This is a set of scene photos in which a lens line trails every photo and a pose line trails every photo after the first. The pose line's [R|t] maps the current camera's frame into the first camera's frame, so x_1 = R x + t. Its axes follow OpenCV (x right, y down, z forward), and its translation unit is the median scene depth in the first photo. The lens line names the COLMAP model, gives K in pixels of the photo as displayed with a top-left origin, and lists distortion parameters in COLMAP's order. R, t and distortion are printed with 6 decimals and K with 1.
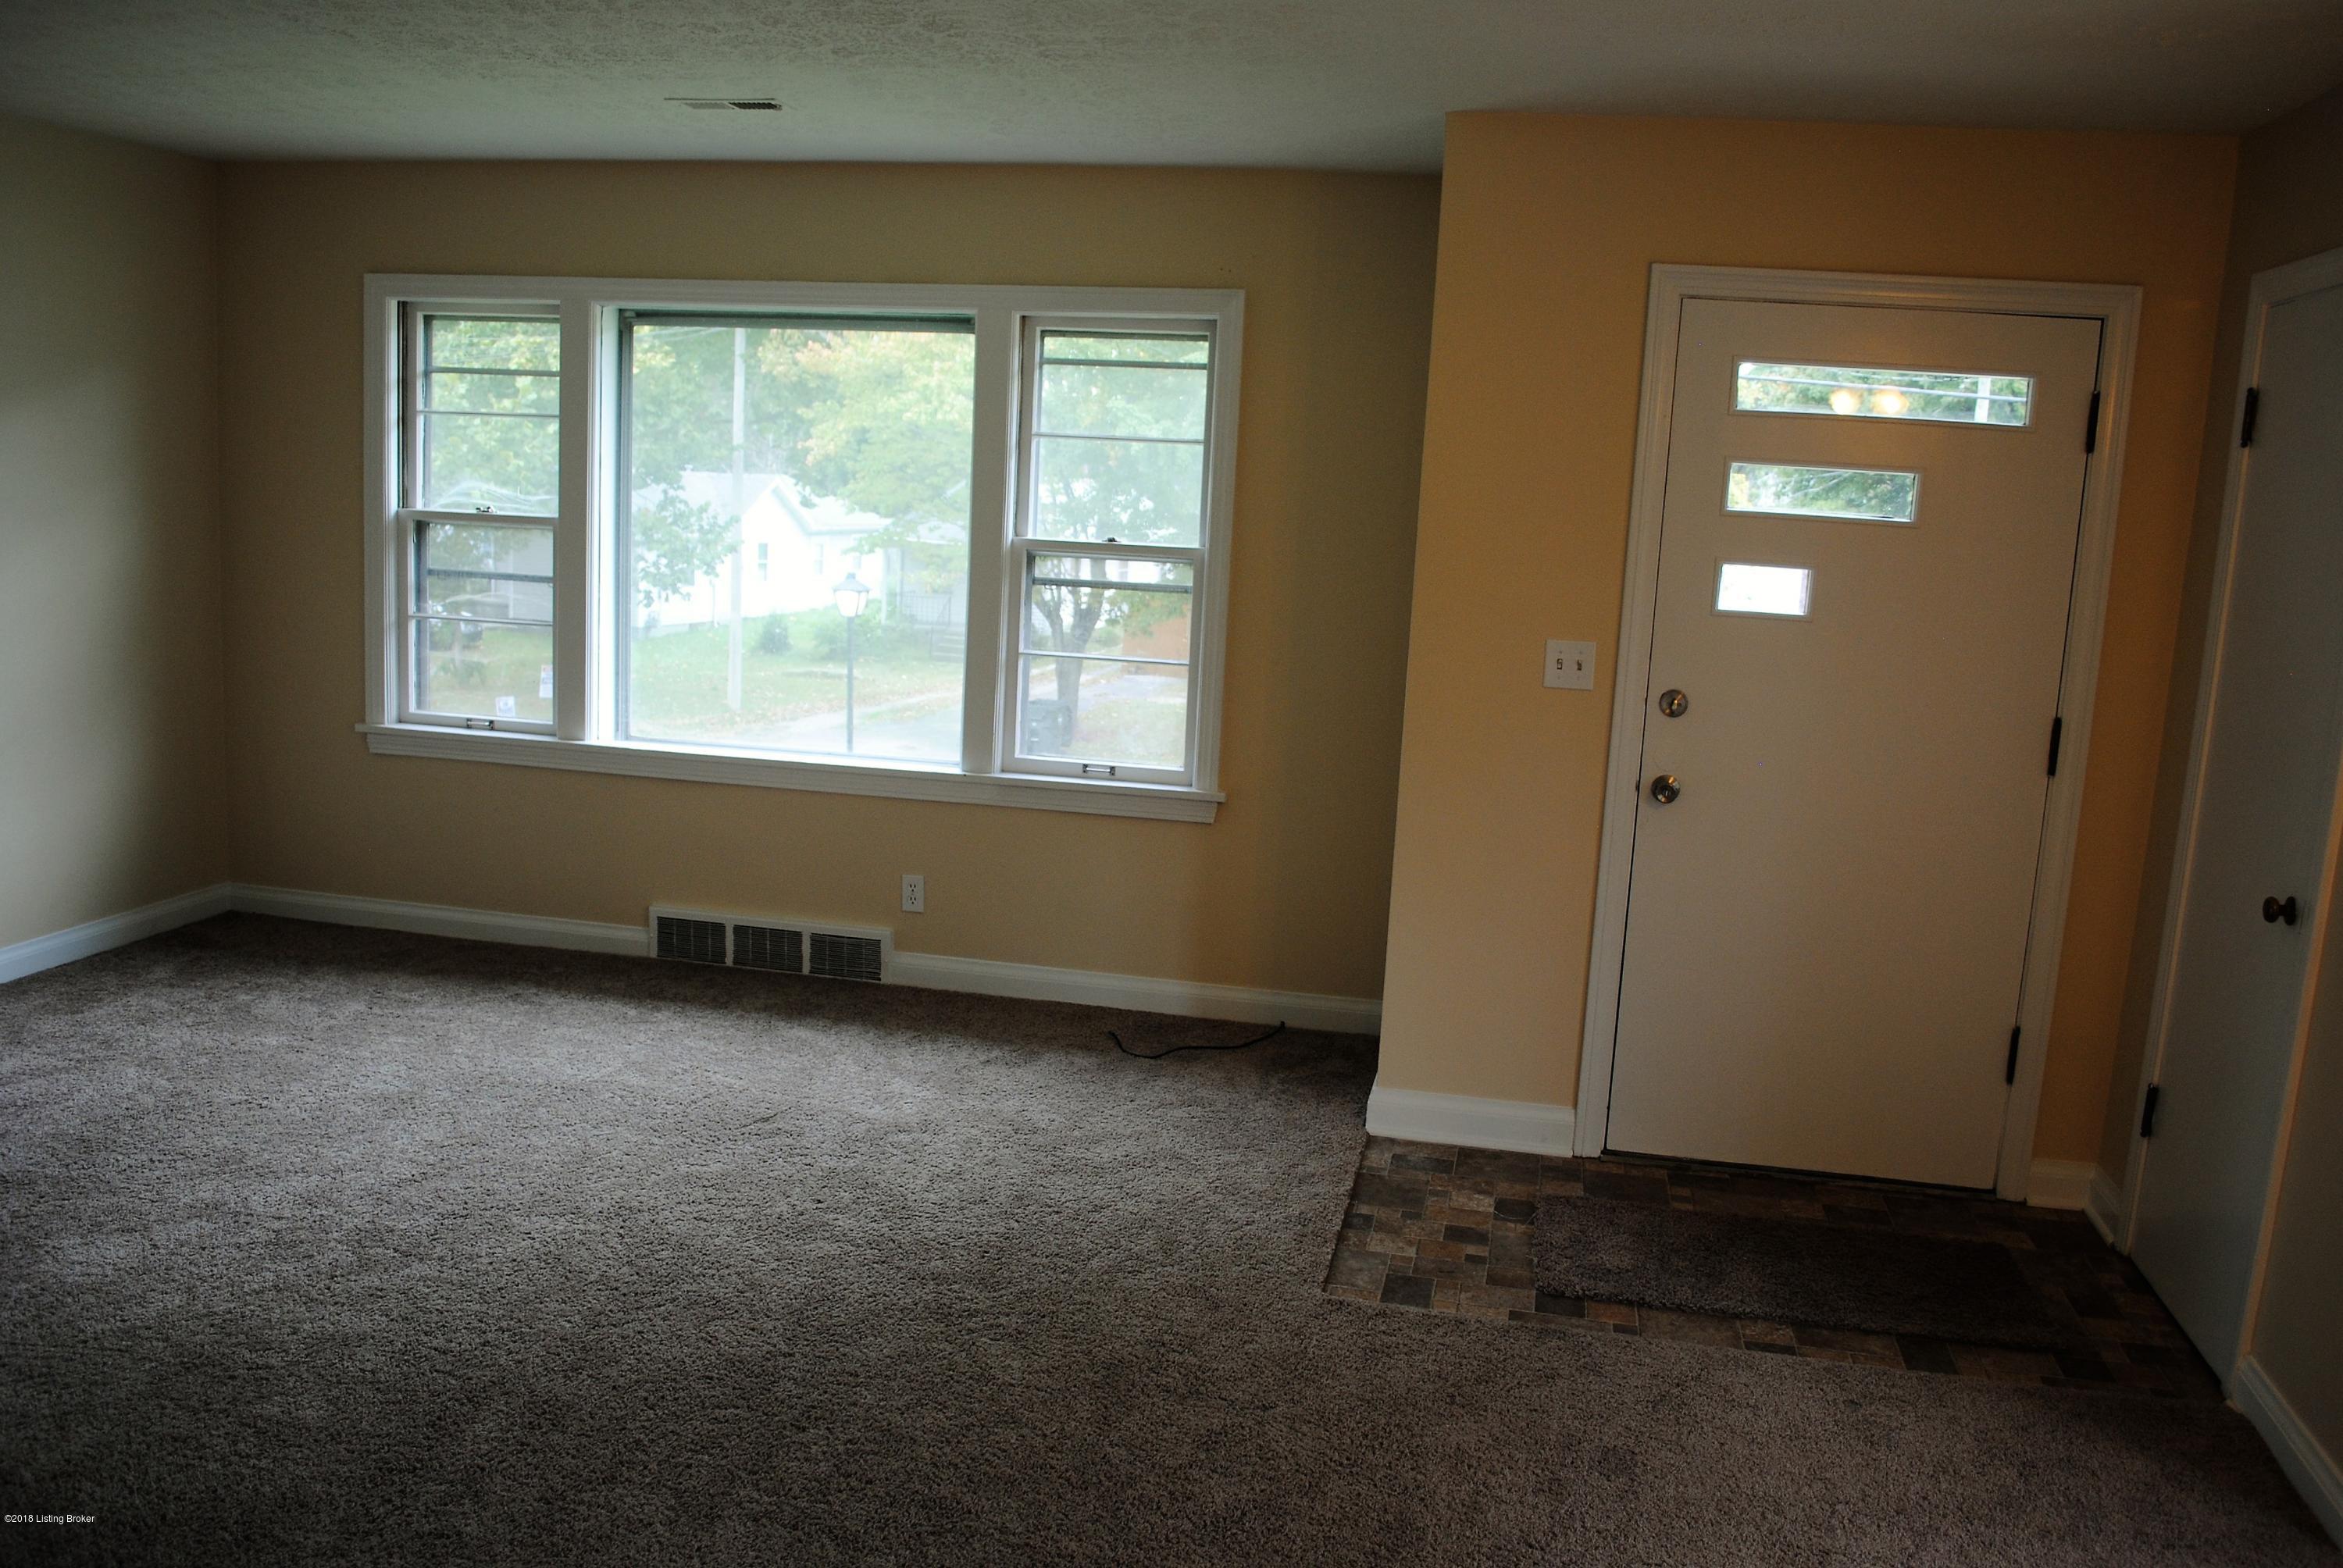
lens RADIAL K [[1904.0, 0, 1171.5], [0, 1904.0, 784.0], [0, 0, 1]] dist [-0.054593, -0.006713]
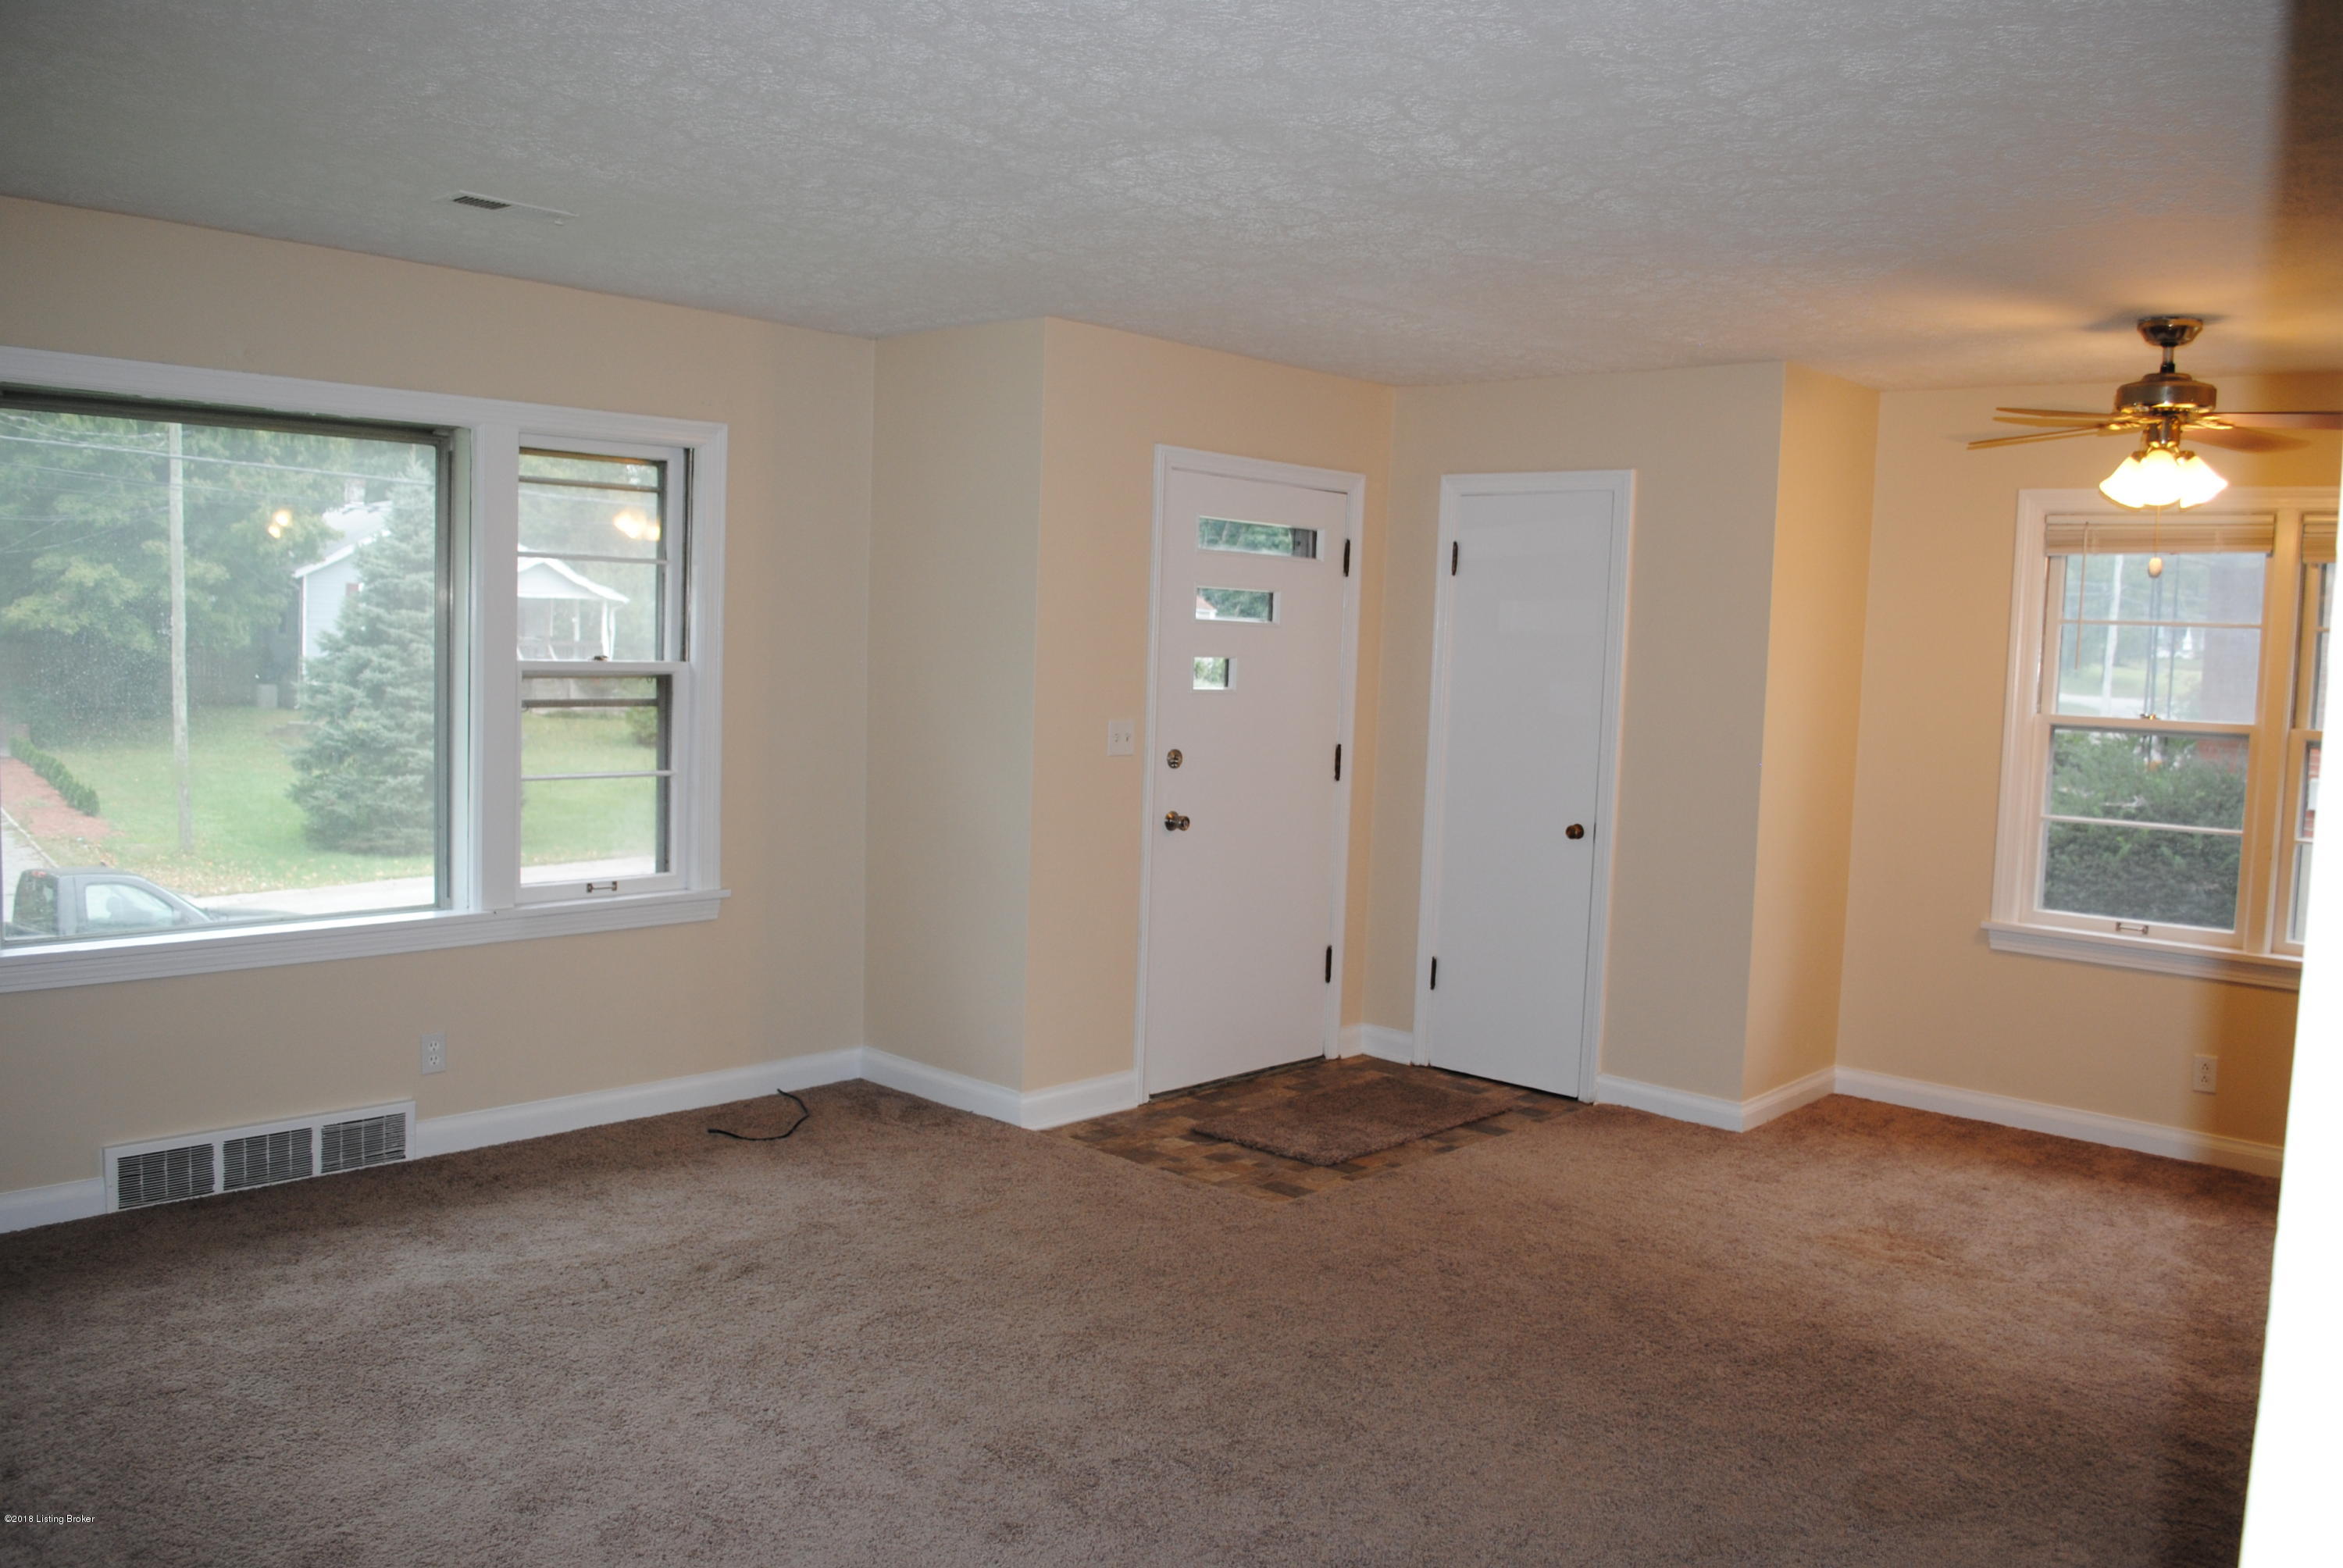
lens RADIAL K [[1904.0, 0, 1171.5], [0, 1904.0, 784.0], [0, 0, 1]] dist [-0.054593, -0.006713]
pose [[0.502223, -0.095524, 0.859446, -0.902006], [0.127952, 0.991149, 0.035392, -0.071016], [-0.855219, 0.092193, 0.510000, 0.283617]]
